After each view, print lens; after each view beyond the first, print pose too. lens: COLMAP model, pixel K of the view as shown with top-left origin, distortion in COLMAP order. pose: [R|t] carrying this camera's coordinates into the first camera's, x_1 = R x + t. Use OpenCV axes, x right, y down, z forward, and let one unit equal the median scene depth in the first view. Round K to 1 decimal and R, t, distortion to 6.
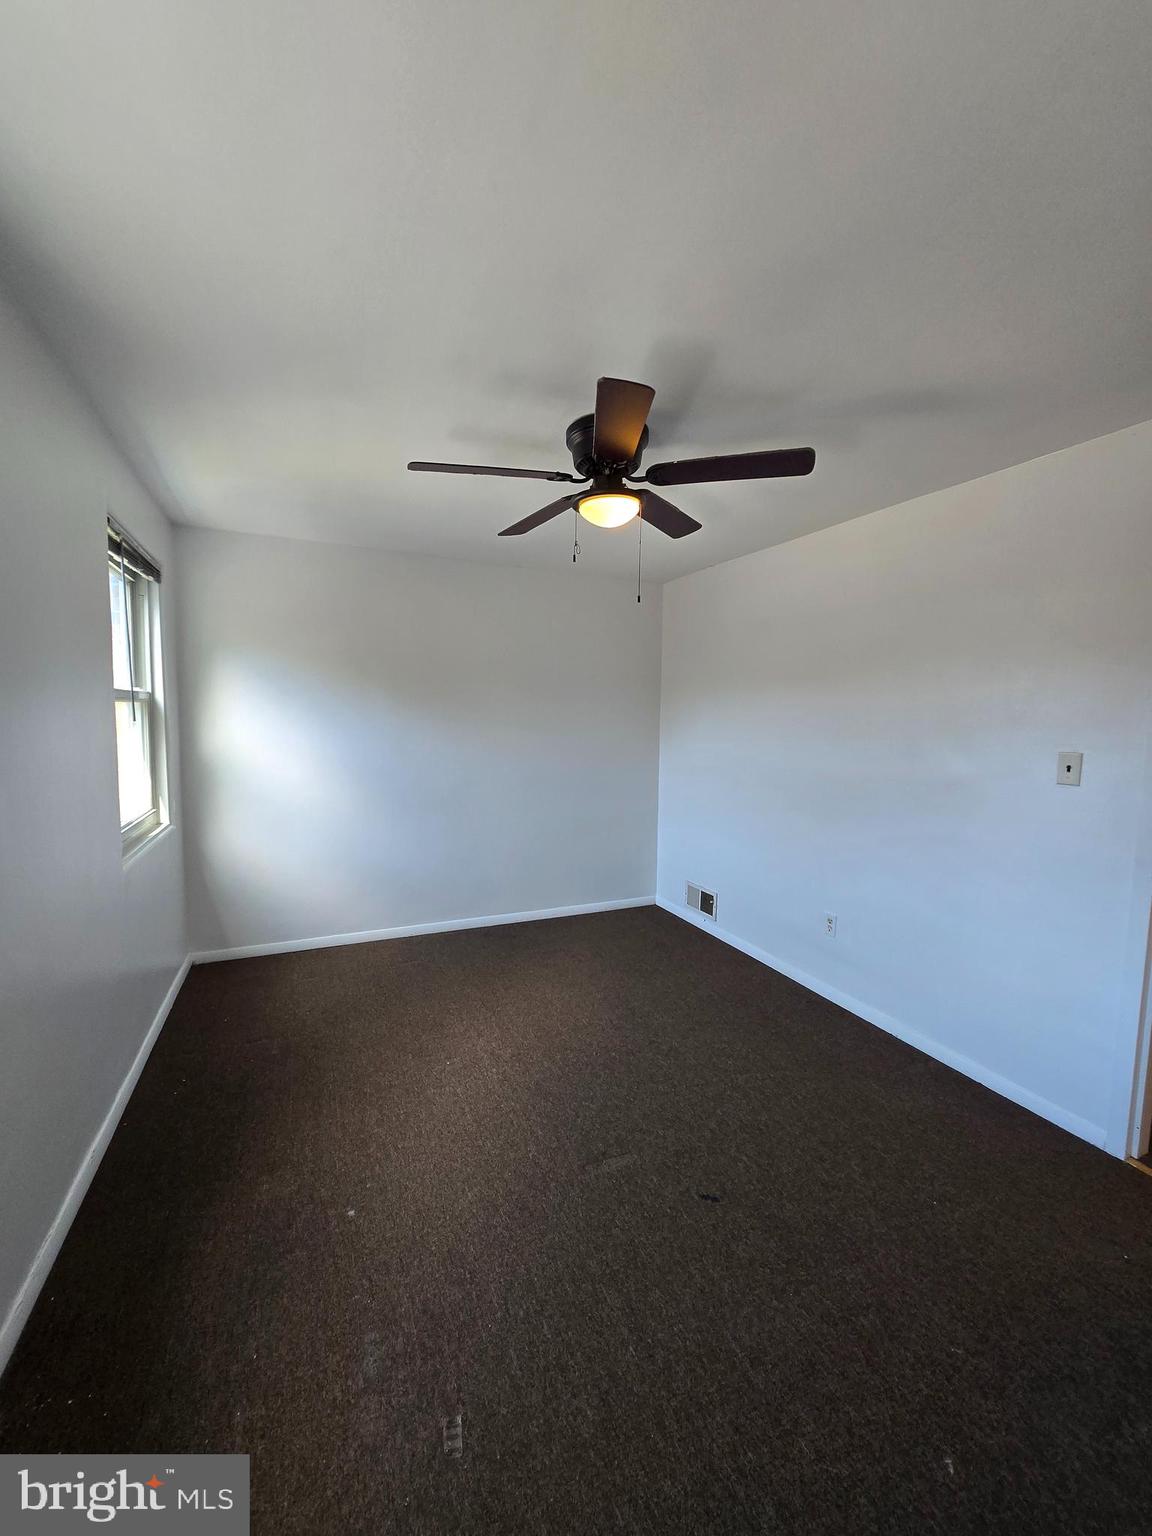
lens RADIAL K [[602.7, 0, 575.0], [0, 602.7, 765.9], [0, 0, 1]] dist [0.003947, 0.000025]
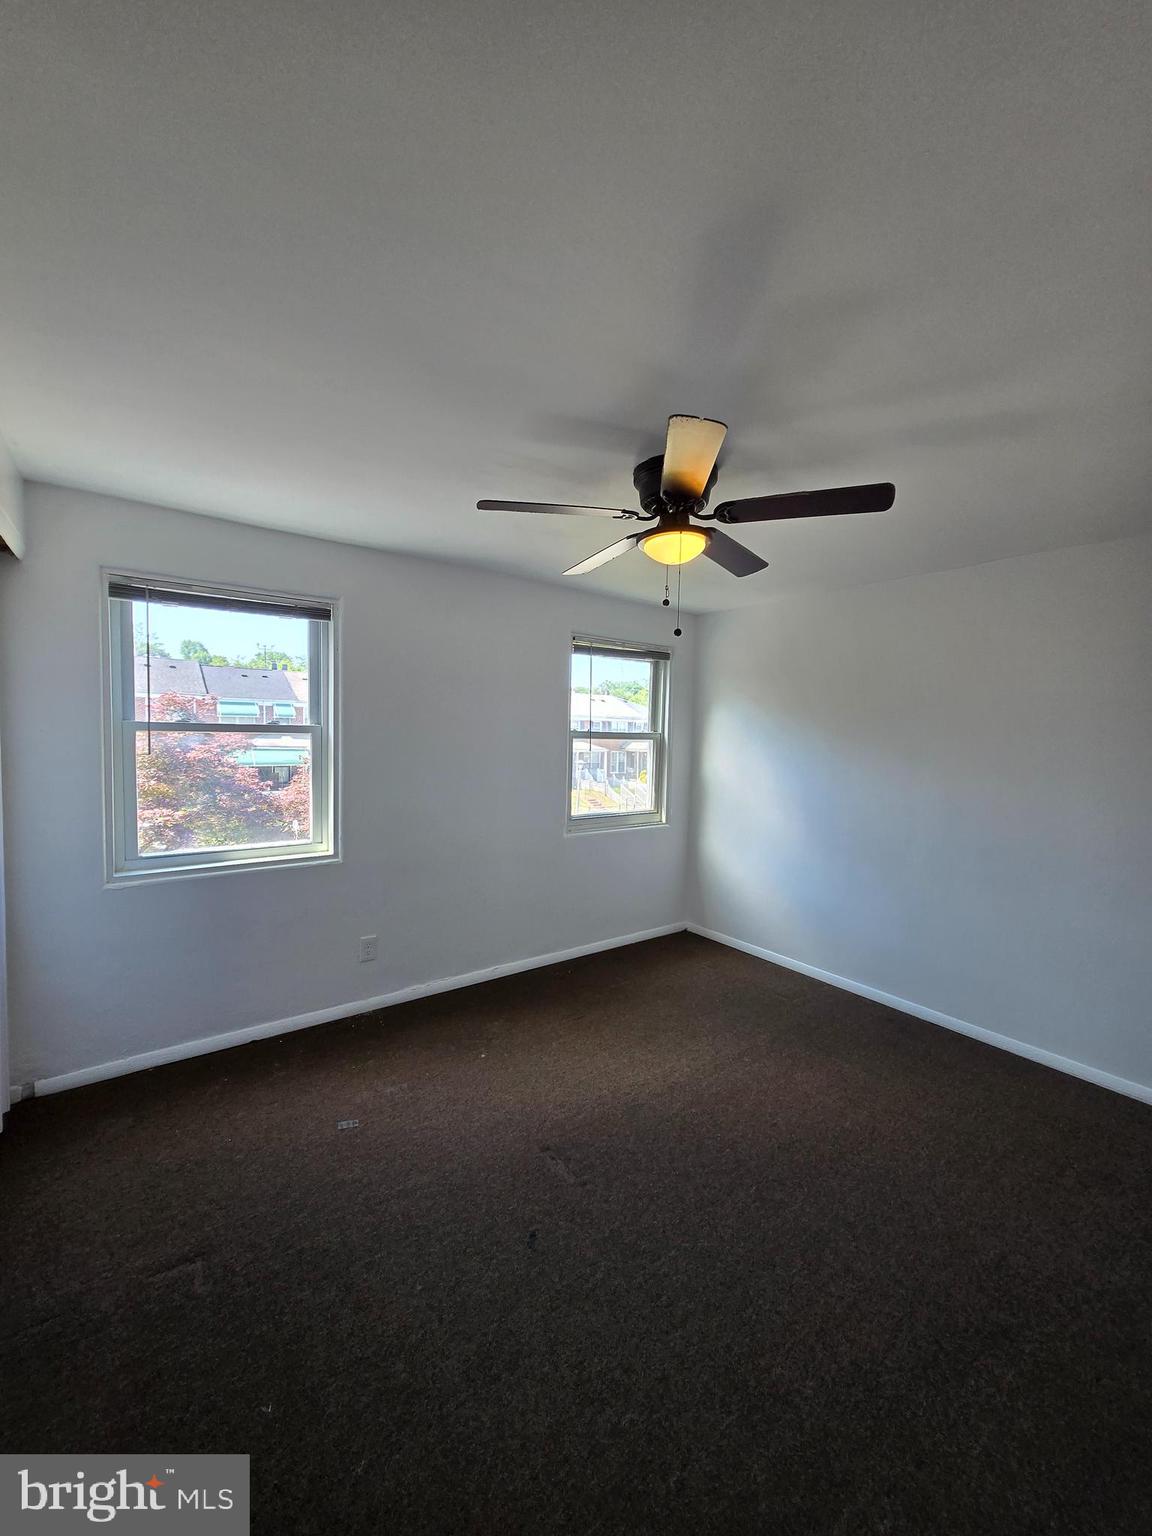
lens RADIAL K [[602.7, 0, 578.1], [0, 602.7, 764.5], [0, 0, 1]] dist [0.003947, 0.000025]
pose [[0.229076, 0.046645, -0.972290, 0.774999], [-0.107669, 0.993936, 0.022316, -0.059895], [0.967435, 0.099574, 0.232709, 0.507106]]
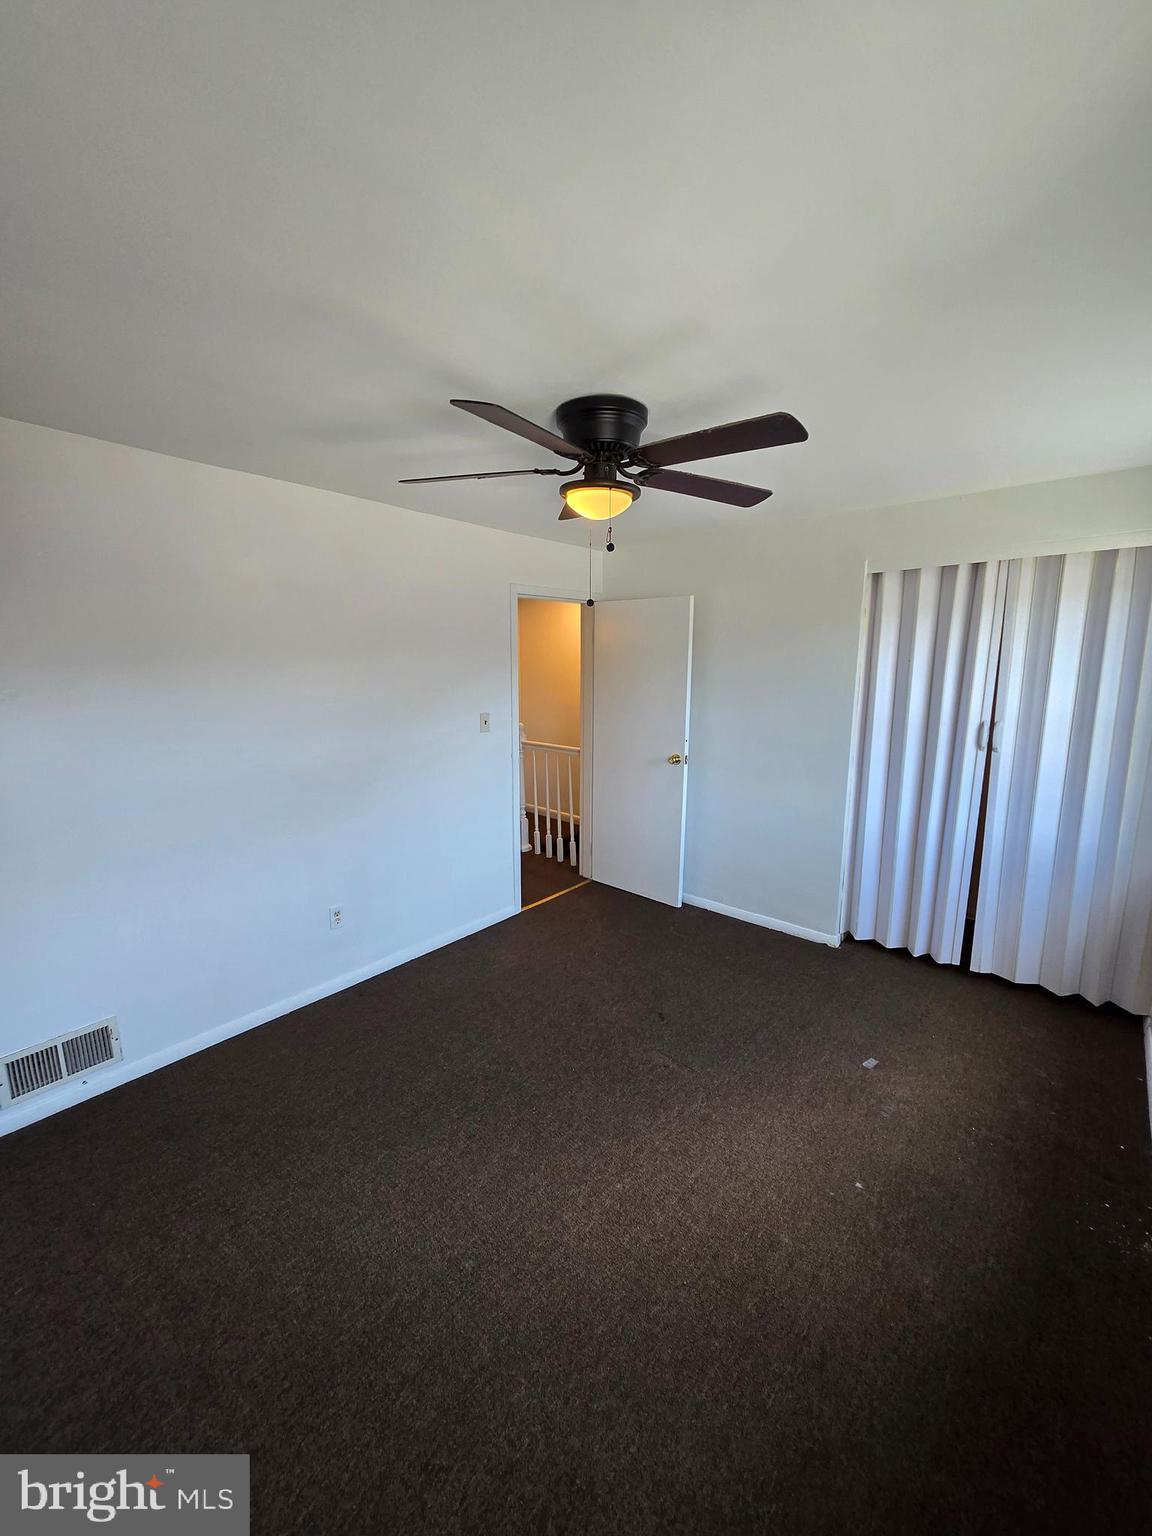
lens RADIAL K [[602.7, 0, 576.6], [0, 602.7, 758.7], [0, 0, 1]] dist [0.003947, 0.000025]
pose [[-0.422926, -0.165244, 0.890970, -0.644390], [0.073528, 0.973733, 0.215496, -0.190432], [-0.903176, 0.156650, -0.399667, 1.142024]]
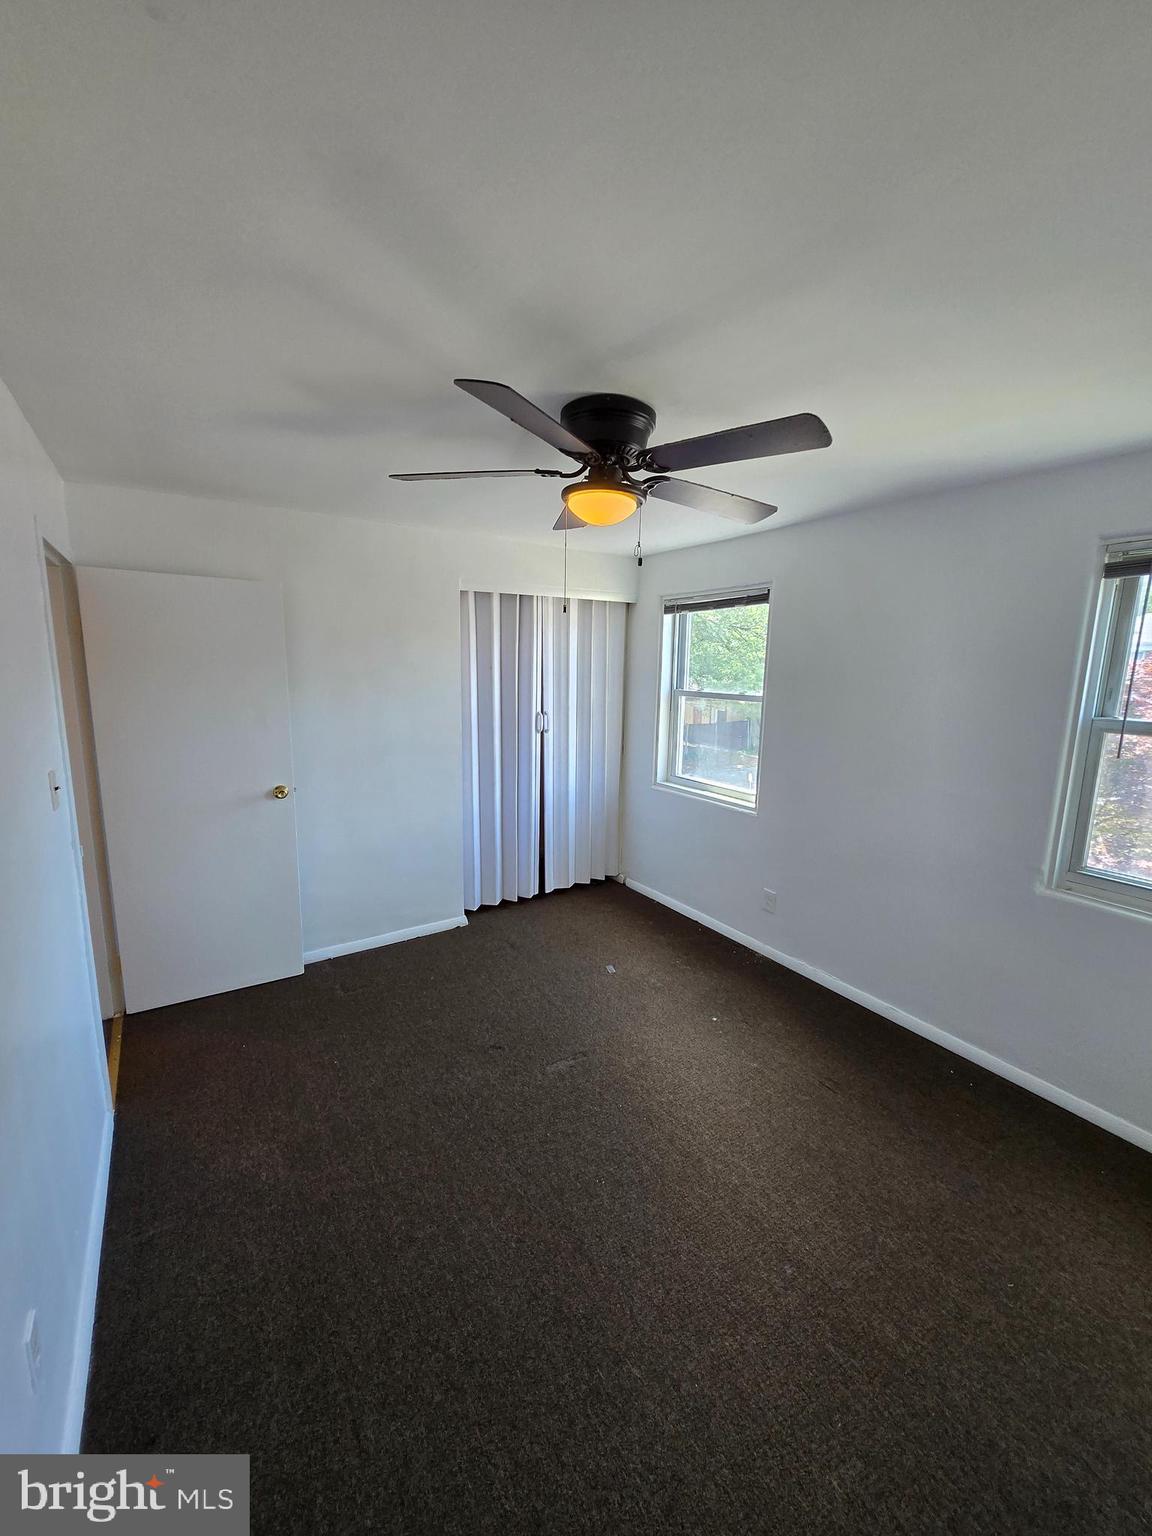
lens RADIAL K [[602.7, 0, 578.6], [0, 602.7, 765.7], [0, 0, 1]] dist [0.003947, 0.000025]
pose [[-0.985459, -0.005336, -0.169831, 0.183730], [-0.048005, 0.967530, 0.248156, -0.213998], [0.162992, 0.252700, -0.953717, 1.503574]]
